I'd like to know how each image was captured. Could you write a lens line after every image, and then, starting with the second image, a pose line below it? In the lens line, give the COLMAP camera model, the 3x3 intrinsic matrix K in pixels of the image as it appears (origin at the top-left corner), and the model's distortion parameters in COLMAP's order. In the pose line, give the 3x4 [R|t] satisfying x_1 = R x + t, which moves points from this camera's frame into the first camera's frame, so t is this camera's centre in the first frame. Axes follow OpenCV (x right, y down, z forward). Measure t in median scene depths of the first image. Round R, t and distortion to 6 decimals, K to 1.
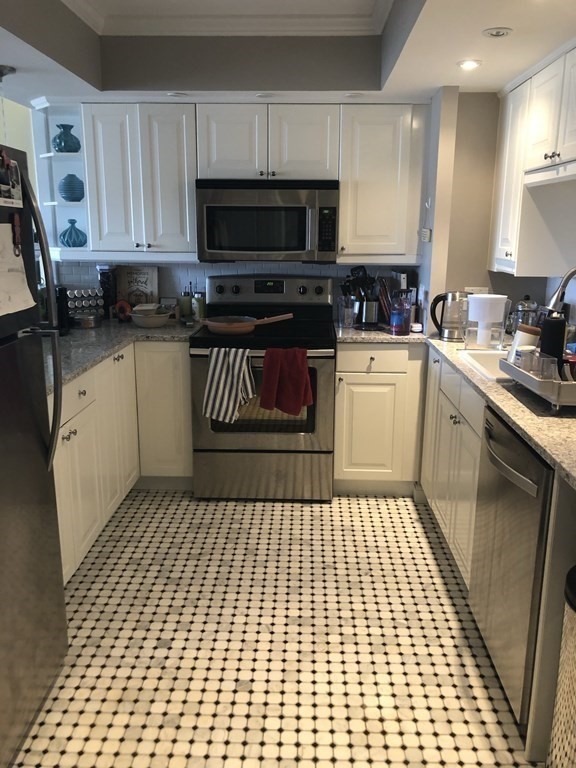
lens RADIAL K [[630.6, 0, 285.2], [0, 630.6, 386.2], [0, 0, 1]] dist [0.050254, -0.070374]
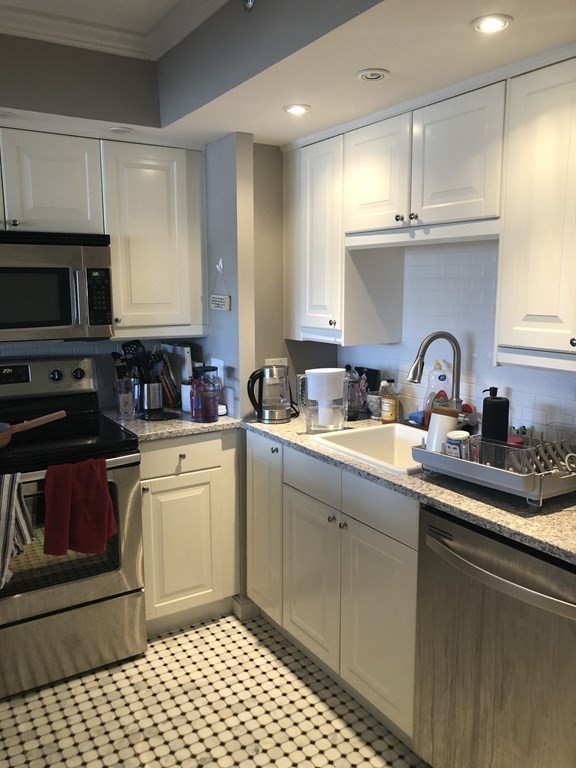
lens RADIAL K [[630.6, 0, 285.2], [0, 630.6, 386.2], [0, 0, 1]] dist [0.050254, -0.070374]
pose [[0.827339, -0.097761, 0.553130, -0.184471], [0.144367, 0.988666, -0.041199, -0.079309], [-0.542833, 0.113939, 0.832076, 0.261813]]
